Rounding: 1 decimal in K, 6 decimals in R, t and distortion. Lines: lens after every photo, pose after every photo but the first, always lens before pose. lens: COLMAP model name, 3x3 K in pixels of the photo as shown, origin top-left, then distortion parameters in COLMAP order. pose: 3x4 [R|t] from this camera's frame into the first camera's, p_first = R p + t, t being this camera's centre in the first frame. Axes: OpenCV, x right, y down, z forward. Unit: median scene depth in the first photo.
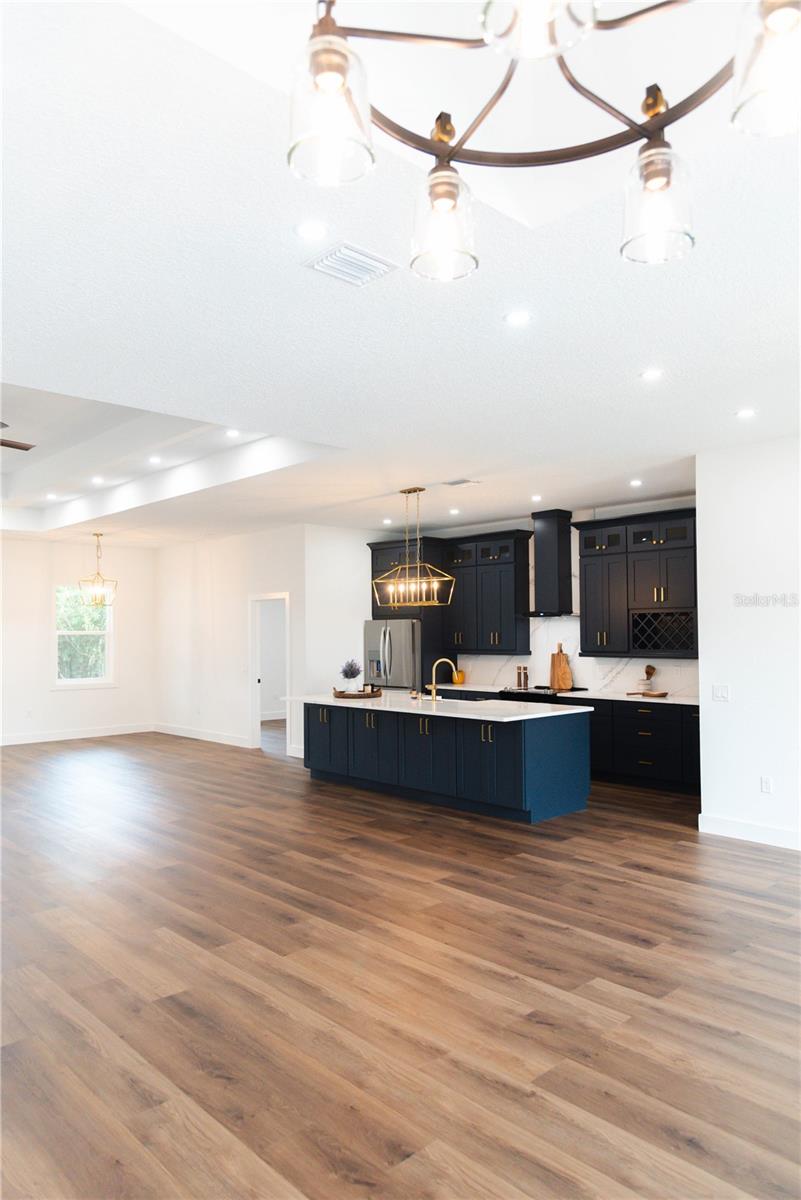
lens RADIAL K [[817.7, 0, 436.3], [0, 817.7, 592.1], [0, 0, 1]] dist [-0.014961, -0.009653]
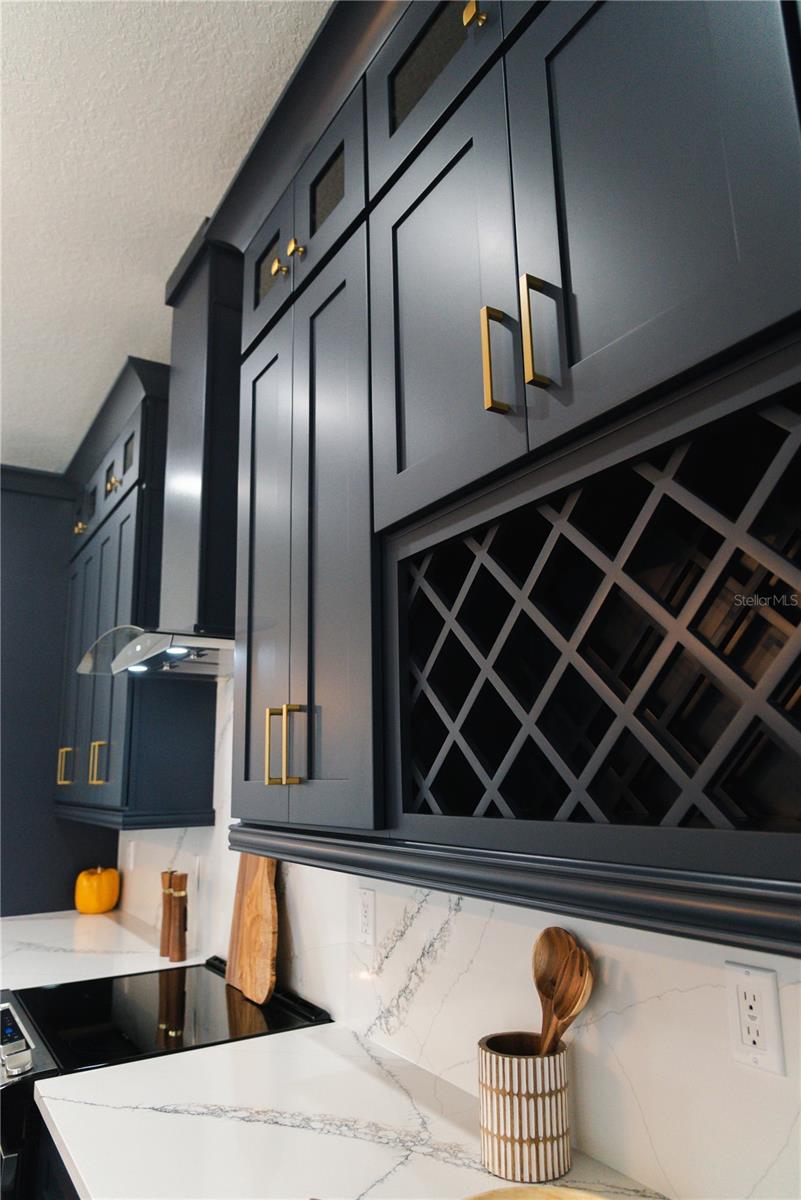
lens RADIAL K [[817.7, 0, 410.1], [0, 817.7, 594.3], [0, 0, 1]] dist [-0.014961, -0.009653]
pose [[0.974291, -0.065250, -0.215638, 0.291667], [0.029200, 0.985640, -0.166318, 0.060221], [0.223393, 0.155746, 0.962205, 0.920846]]
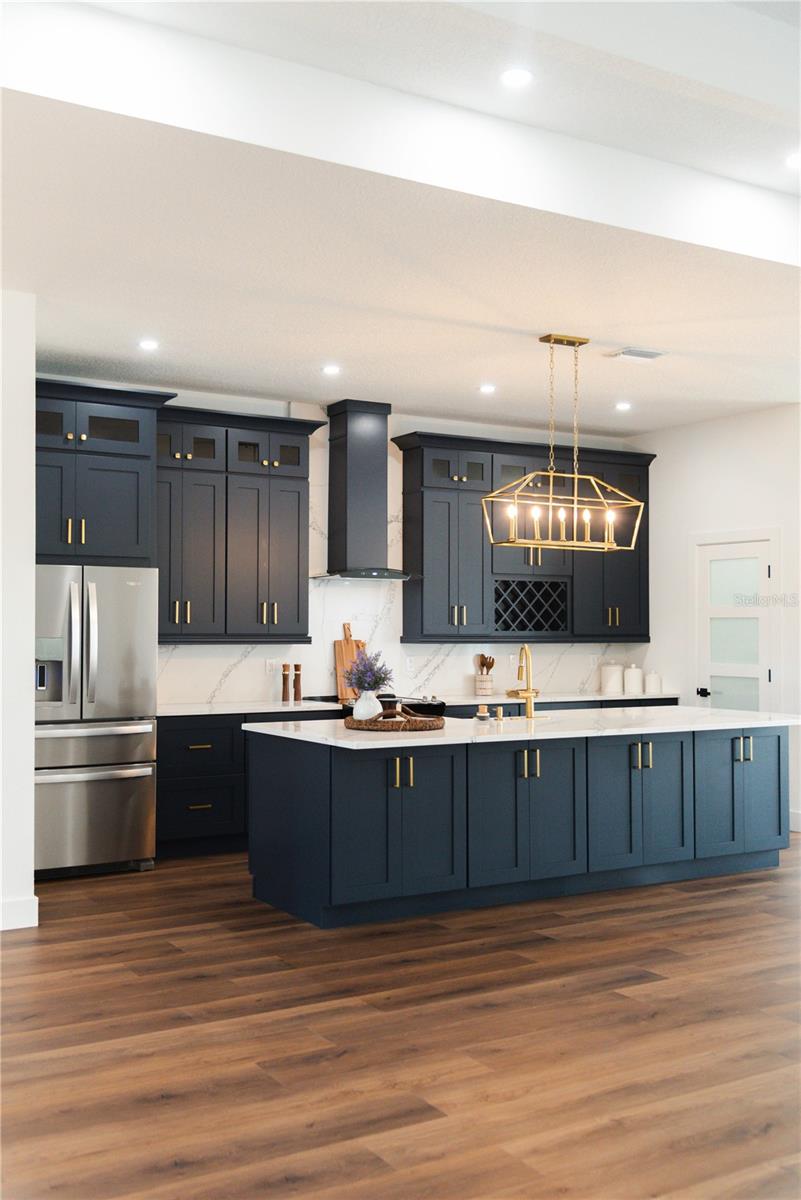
lens RADIAL K [[1237.4, 0, 404.0], [0, 1237.4, 610.6], [0, 0, 1]] dist [0.012928, 0.000000]
pose [[0.200458, 0.025586, 0.979368, -0.870107], [-0.049597, 0.998642, -0.015938, 0.078225], [-0.978446, -0.045379, 0.201454, 0.921307]]
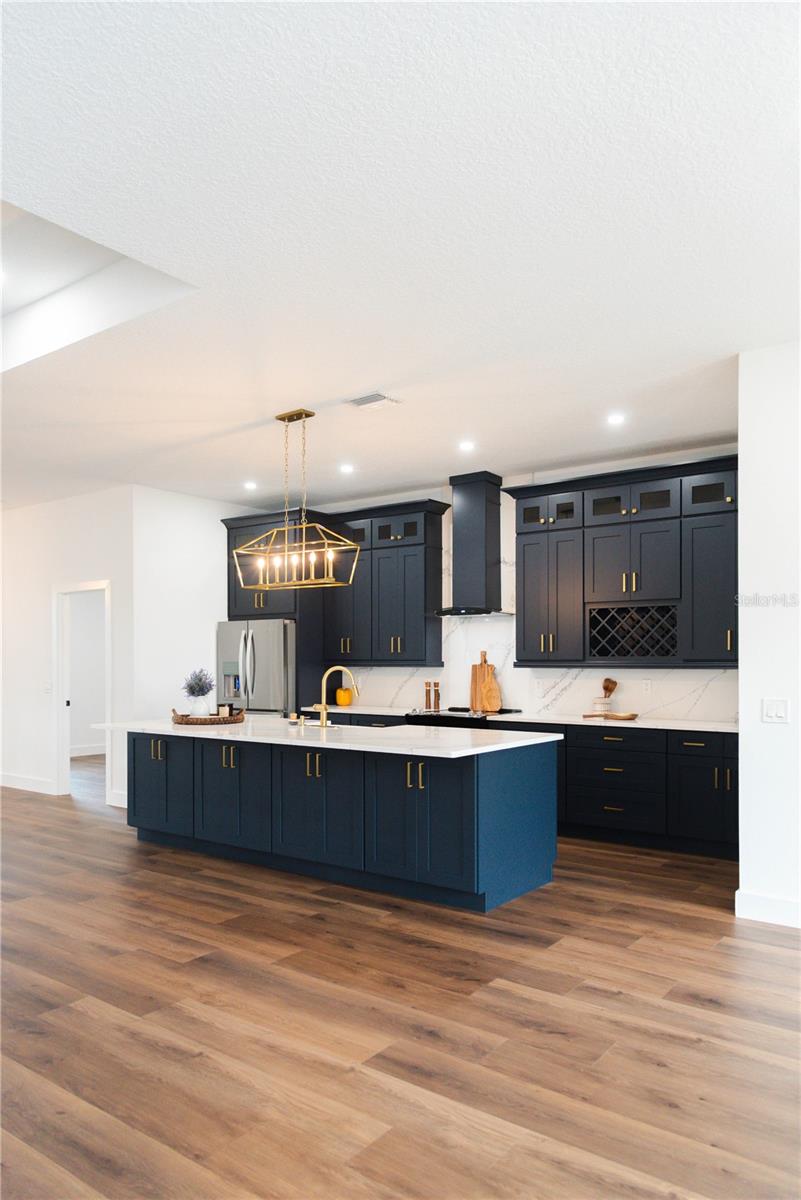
lens RADIAL K [[817.7, 0, 436.2], [0, 817.7, 651.5], [0, 0, 1]] dist [-0.014961, -0.009653]
pose [[0.983713, 0.009091, 0.179514, -0.033762], [-0.015681, 0.999253, 0.035326, 0.043861], [-0.179059, -0.037566, 0.983121, 0.310306]]
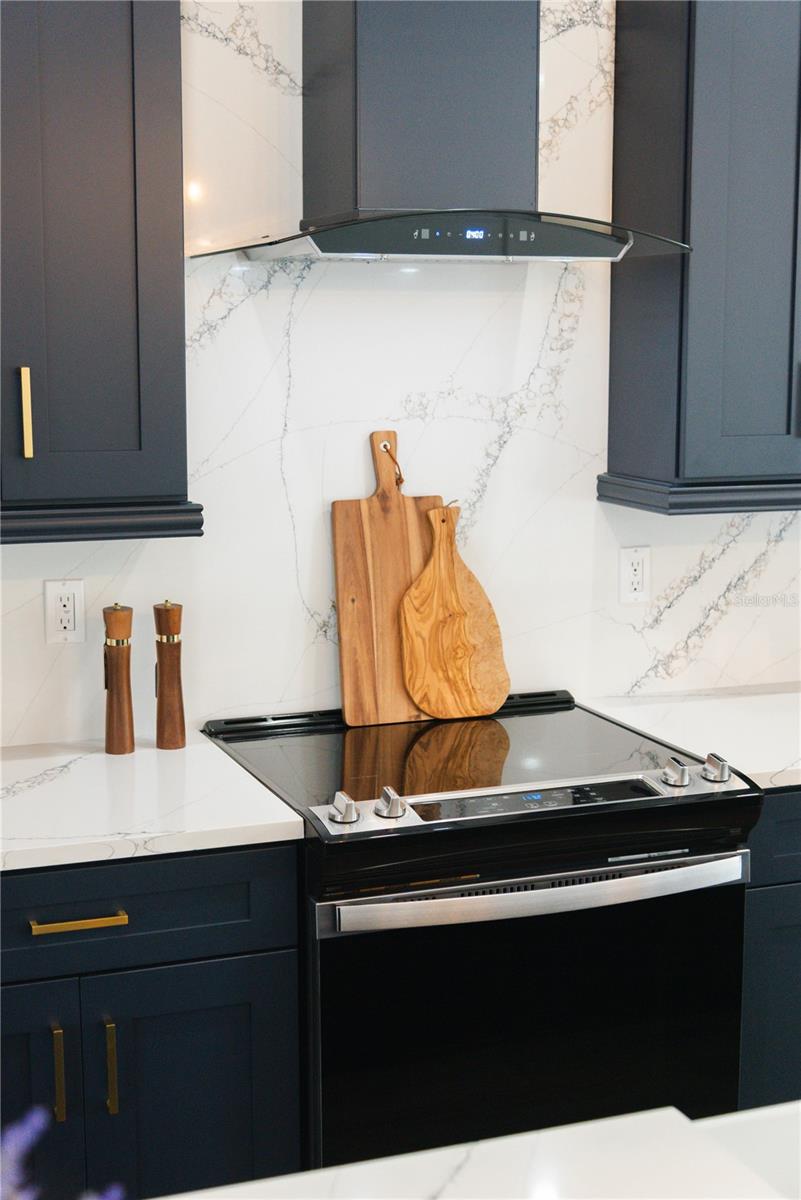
lens RADIAL K [[1854.3, 0, 400.1], [0, 1854.3, 602.1], [0, 0, 1]] dist [0.106812, 0.000000]
pose [[0.356914, -0.125009, 0.925735, -0.213333], [-0.047887, 0.987254, 0.151779, 0.048428], [-0.932909, -0.098502, 0.346378, 1.034660]]
